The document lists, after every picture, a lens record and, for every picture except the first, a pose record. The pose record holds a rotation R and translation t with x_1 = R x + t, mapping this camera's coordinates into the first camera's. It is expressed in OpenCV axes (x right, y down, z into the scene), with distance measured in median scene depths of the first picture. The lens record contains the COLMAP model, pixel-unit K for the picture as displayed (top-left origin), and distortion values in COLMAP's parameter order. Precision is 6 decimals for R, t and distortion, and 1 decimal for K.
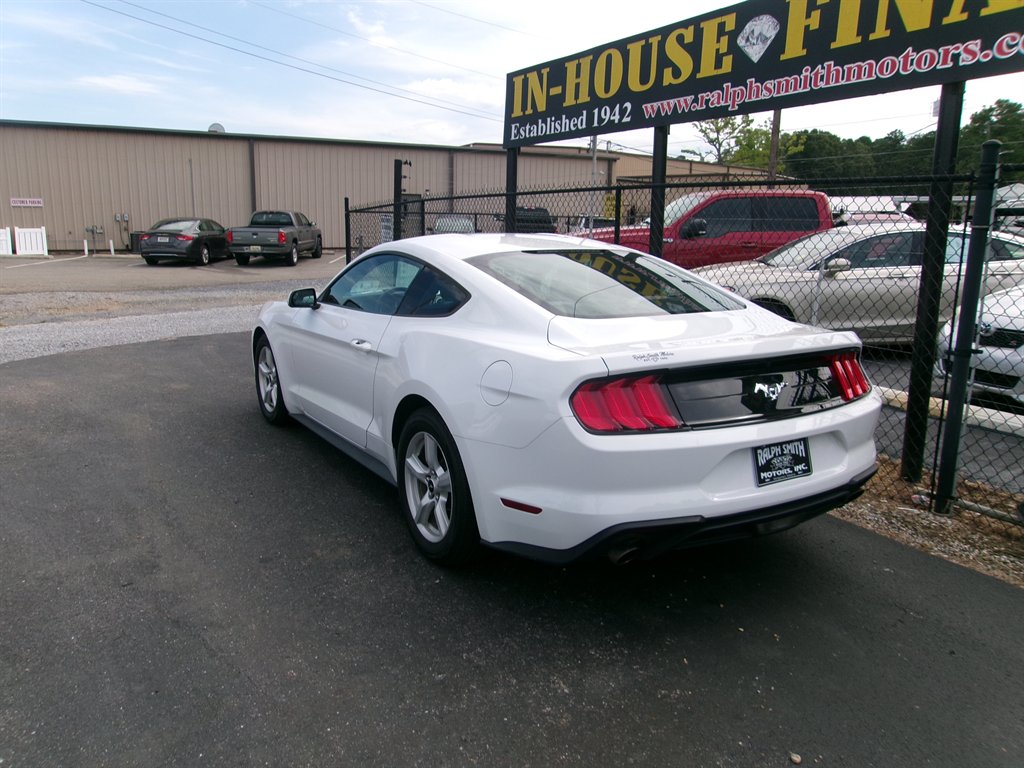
lens RADIAL K [[800.8, 0, 502.0], [0, 800.8, 383.2], [0, 0, 1]] dist [-0.046205, 0.100101]
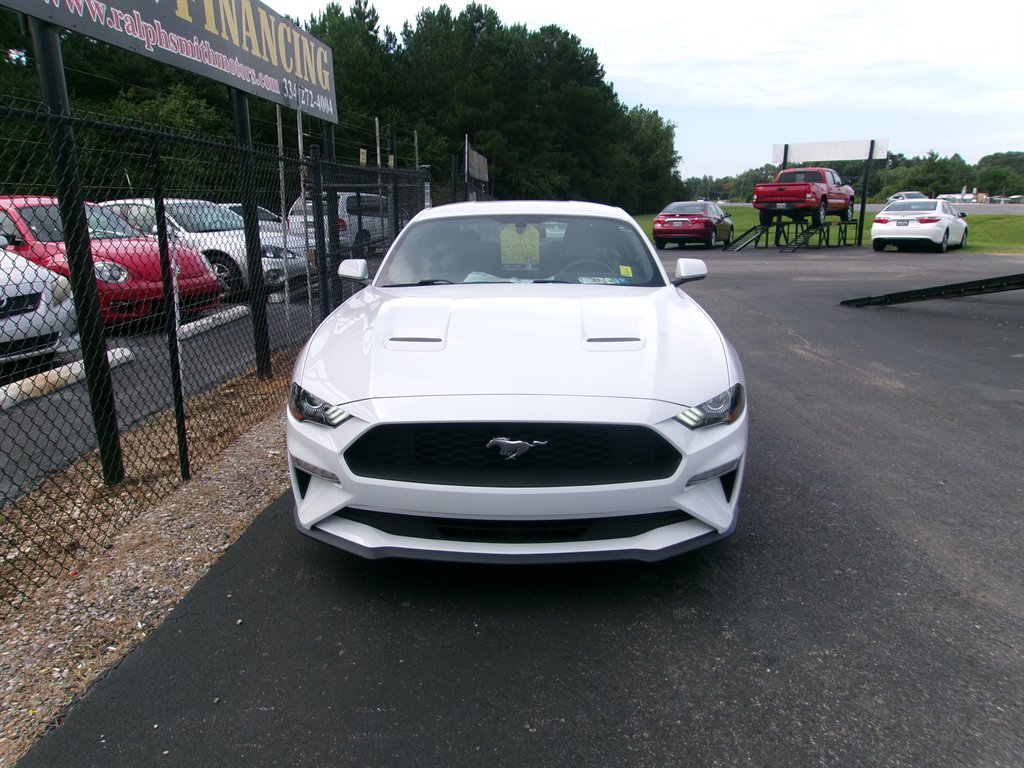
lens RADIAL K [[803.1, 0, 495.2], [0, 803.1, 388.4], [0, 0, 1]] dist [-0.075168, 0.153108]
pose [[-0.833189, -0.128812, 0.537776, -0.453391], [0.112857, 0.912415, 0.393399, -0.291936], [-0.541349, 0.388467, -0.745677, 1.457814]]
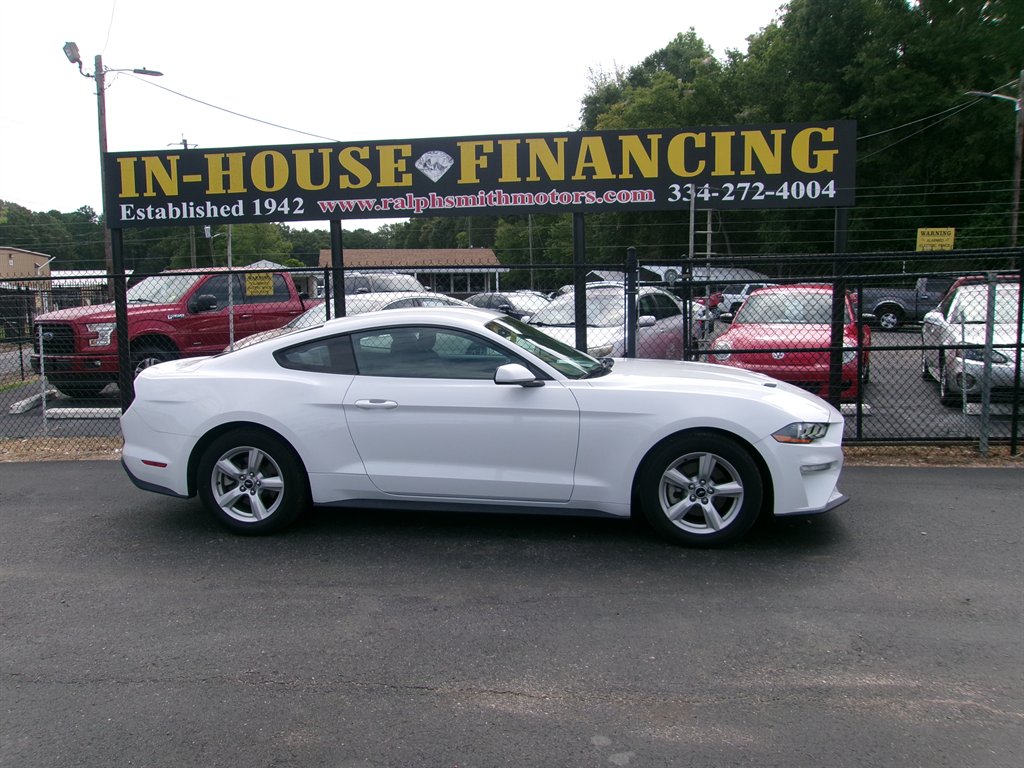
lens RADIAL K [[803.2, 0, 504.5], [0, 803.2, 383.4], [0, 0, 1]] dist [-0.046670, 0.081879]
pose [[0.597432, -0.112456, 0.793995, -0.702230], [0.183365, 0.983044, 0.001261, -0.029312], [-0.780674, 0.144838, 0.607923, 0.086779]]
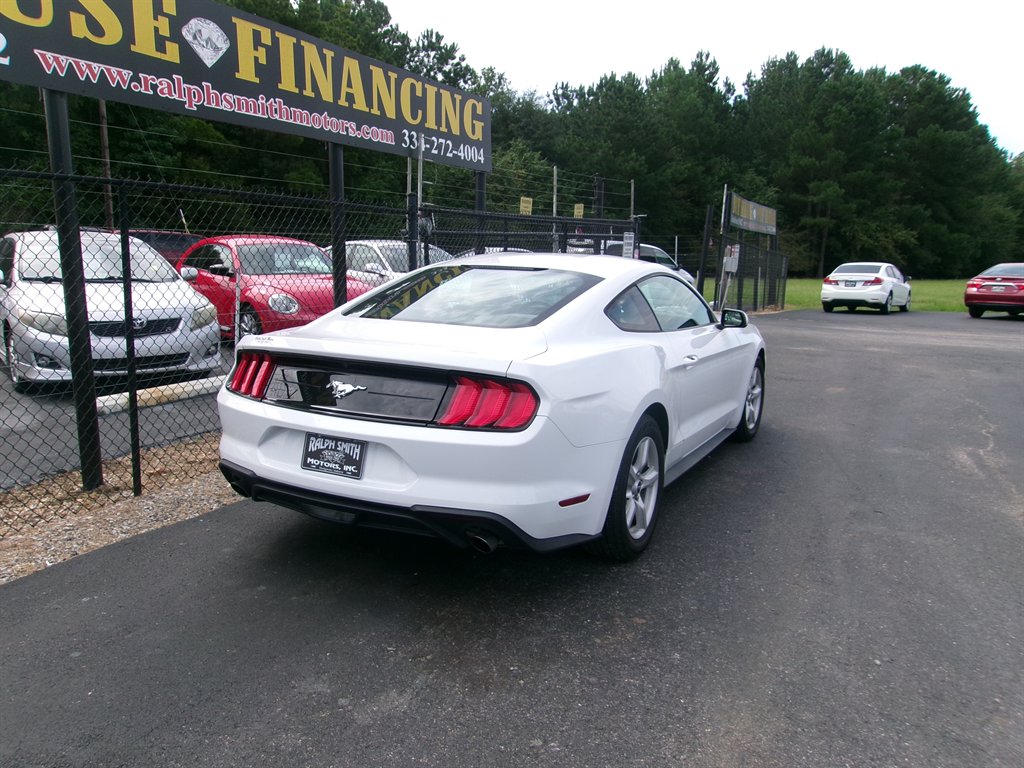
lens RADIAL K [[800.8, 0, 502.0], [0, 800.8, 383.2], [0, 0, 1]] dist [-0.046205, 0.100101]
pose [[-0.543157, -0.163623, 0.823533, -0.657126], [0.142126, 0.948757, 0.282242, -0.239045], [-0.827514, 0.270347, -0.492069, 1.166171]]
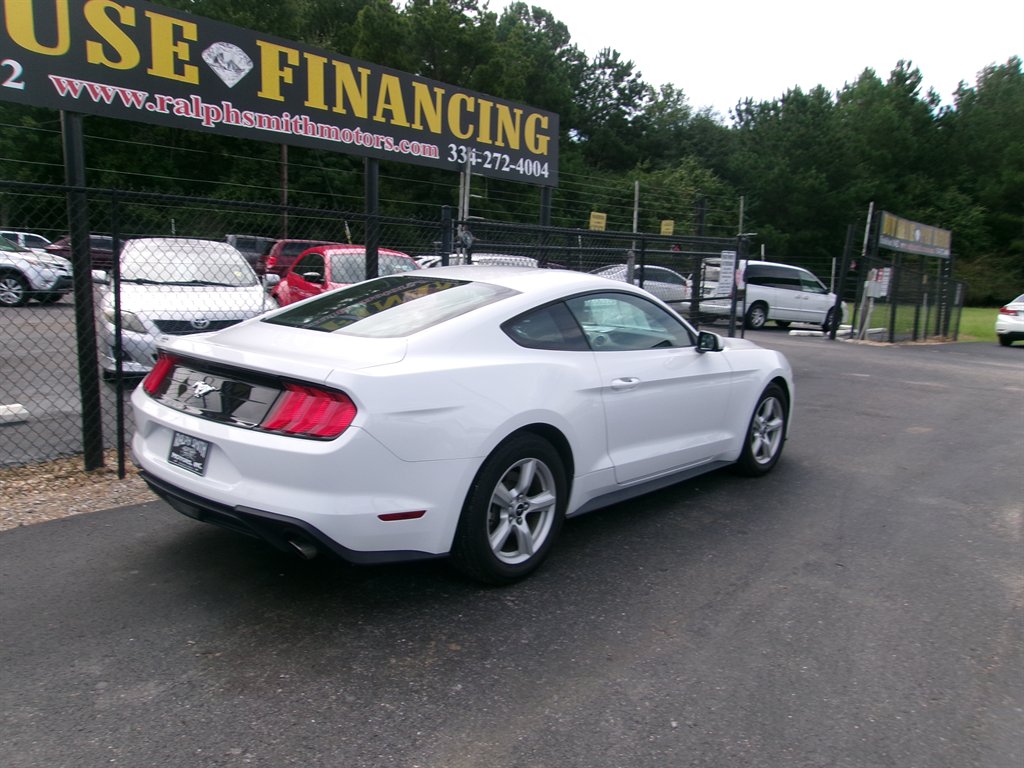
lens RADIAL K [[802.6, 0, 503.3], [0, 802.6, 384.6], [0, 0, 1]] dist [-0.057909, 0.115137]
pose [[-0.343360, -0.173162, 0.923103, -0.744237], [0.142149, 0.961953, 0.233324, -0.203286], [-0.928384, 0.211332, -0.305682, 0.970931]]
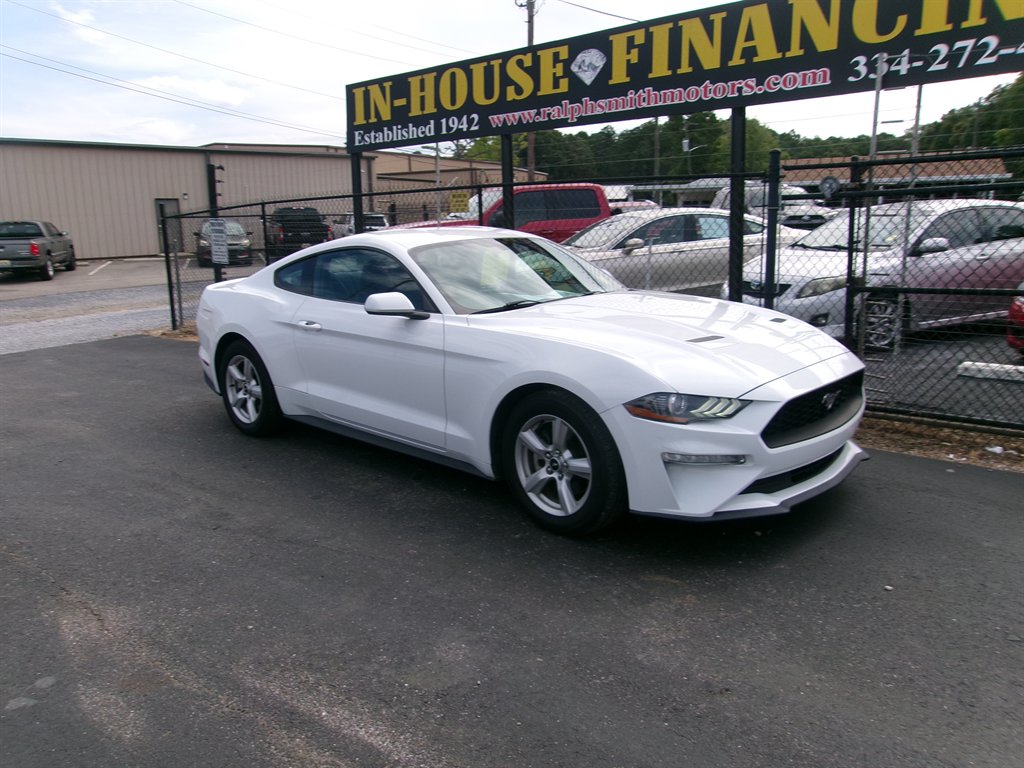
lens RADIAL K [[800.8, 0, 502.0], [0, 800.8, 383.2], [0, 0, 1]] dist [-0.046205, 0.100101]
pose [[0.949930, -0.098544, 0.296517, -0.213814], [0.097611, 0.995062, 0.017987, 0.030152], [-0.296825, 0.011857, 0.954858, -0.149857]]
